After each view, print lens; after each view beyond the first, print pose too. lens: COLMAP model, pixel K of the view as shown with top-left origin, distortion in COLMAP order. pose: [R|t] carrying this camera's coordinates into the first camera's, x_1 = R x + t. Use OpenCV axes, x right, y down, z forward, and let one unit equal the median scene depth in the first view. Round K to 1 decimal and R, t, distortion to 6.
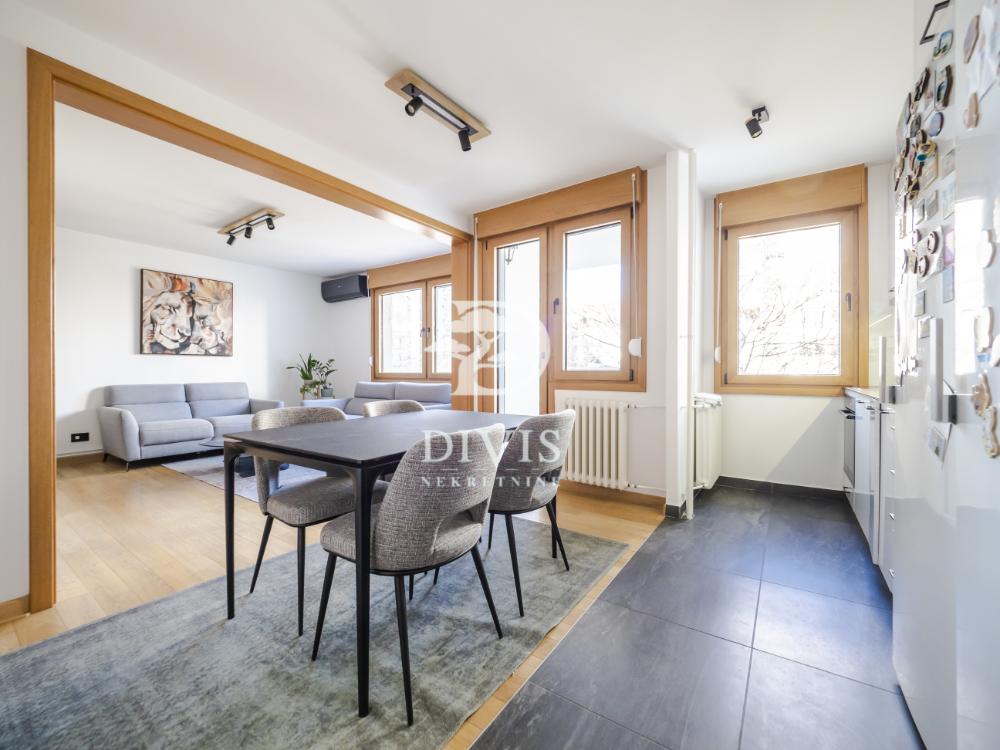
lens RADIAL K [[410.8, 0, 494.7], [0, 410.8, 371.6], [0, 0, 1]] dist [-0.014137, -0.000767]
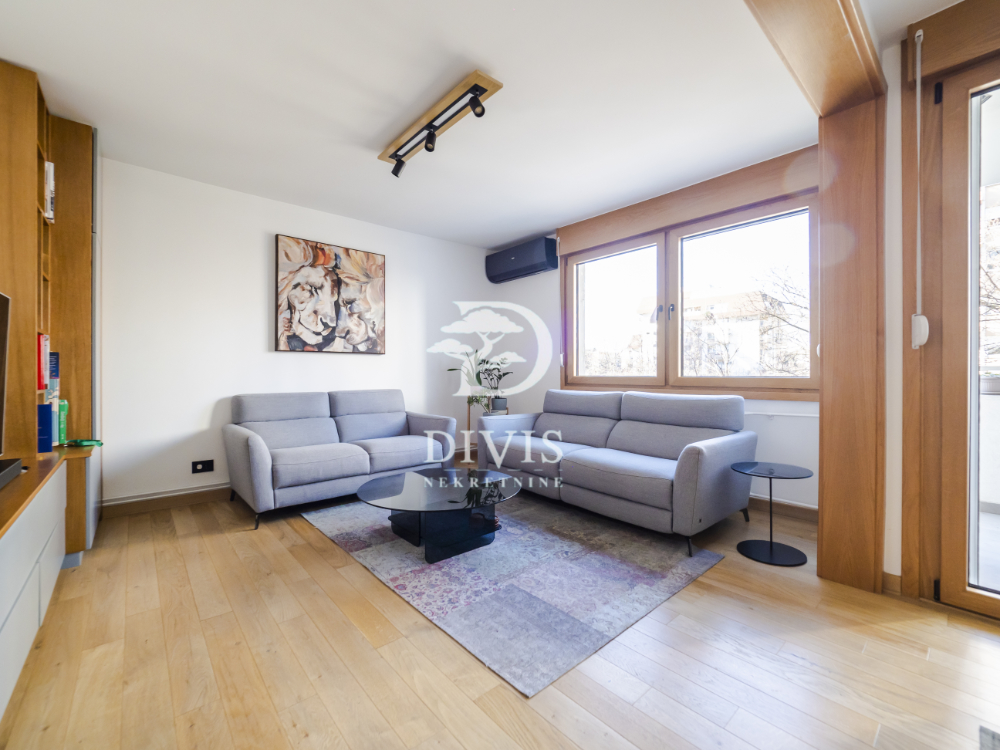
lens RADIAL K [[410.8, 0, 504.9], [0, 410.8, 374.5], [0, 0, 1]] dist [-0.014137, -0.000767]
pose [[0.976309, -0.002657, -0.216364, -0.295821], [0.002789, 0.999996, 0.000305, -0.000961], [0.216362, -0.000902, 0.976313, 0.353491]]
